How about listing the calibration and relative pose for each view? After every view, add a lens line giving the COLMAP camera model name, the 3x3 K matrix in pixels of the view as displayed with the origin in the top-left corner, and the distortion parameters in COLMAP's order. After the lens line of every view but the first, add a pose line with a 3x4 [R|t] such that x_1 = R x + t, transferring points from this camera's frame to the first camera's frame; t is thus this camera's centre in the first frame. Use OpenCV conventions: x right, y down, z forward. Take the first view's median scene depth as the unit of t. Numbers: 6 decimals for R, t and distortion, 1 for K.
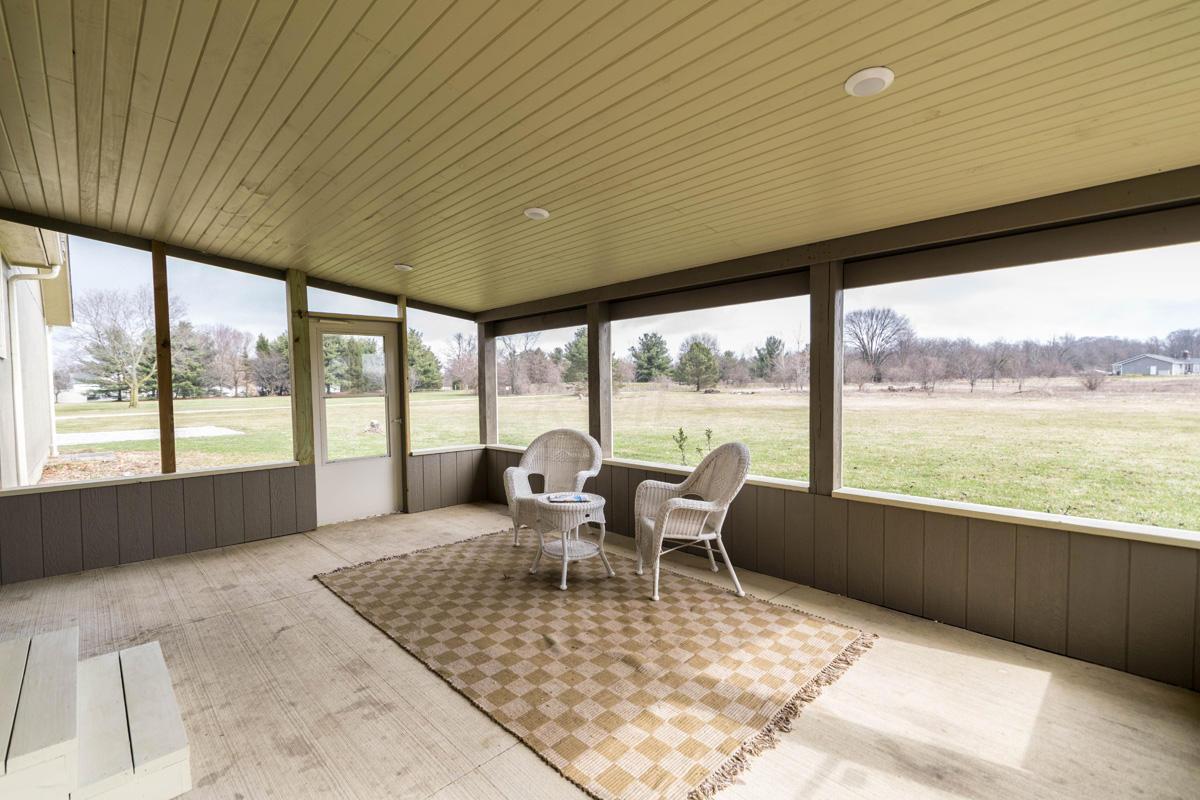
lens RADIAL K [[525.1, 0, 595.8], [0, 525.1, 405.9], [0, 0, 1]] dist [0.000462, 0.000209]
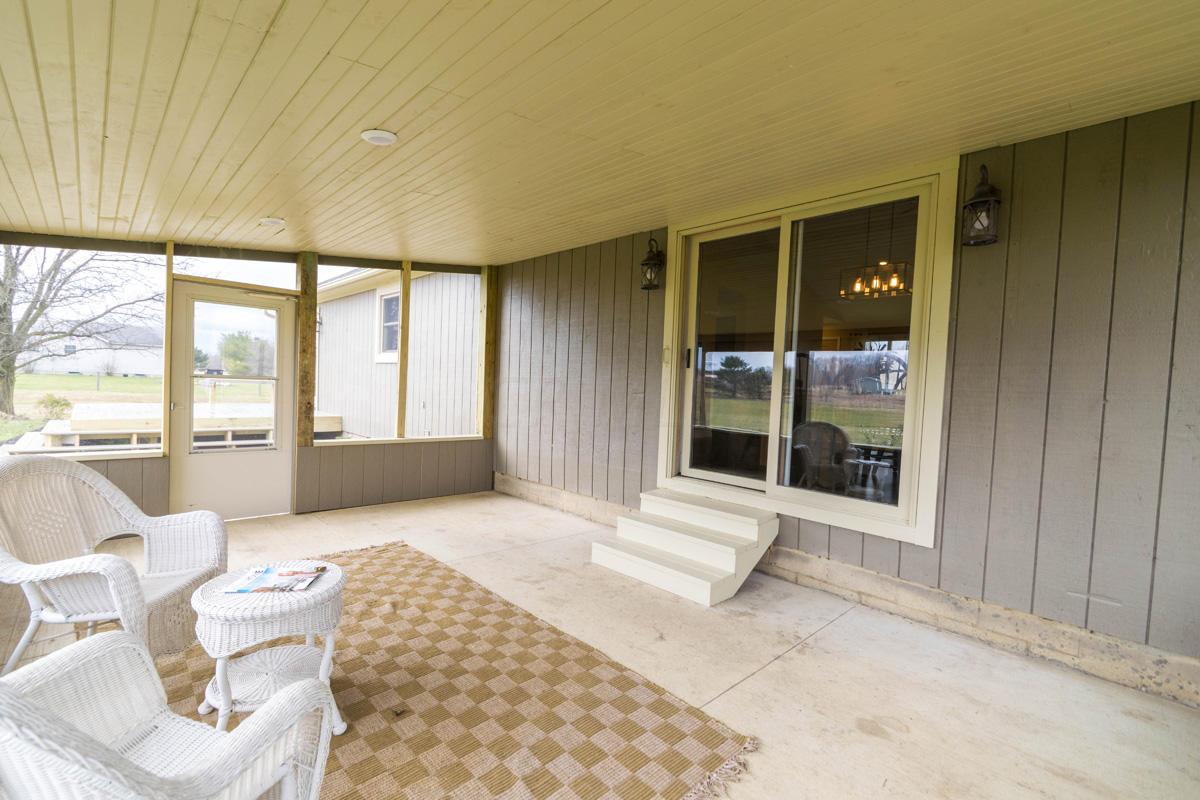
lens RADIAL K [[525.1, 0, 595.8], [0, 525.1, 405.9], [0, 0, 1]] dist [0.000462, 0.000209]
pose [[-0.999530, -0.030441, 0.003697, -0.444781], [-0.030062, 0.996520, 0.077739, -0.060330], [-0.006051, 0.077591, -0.996967, 1.824799]]
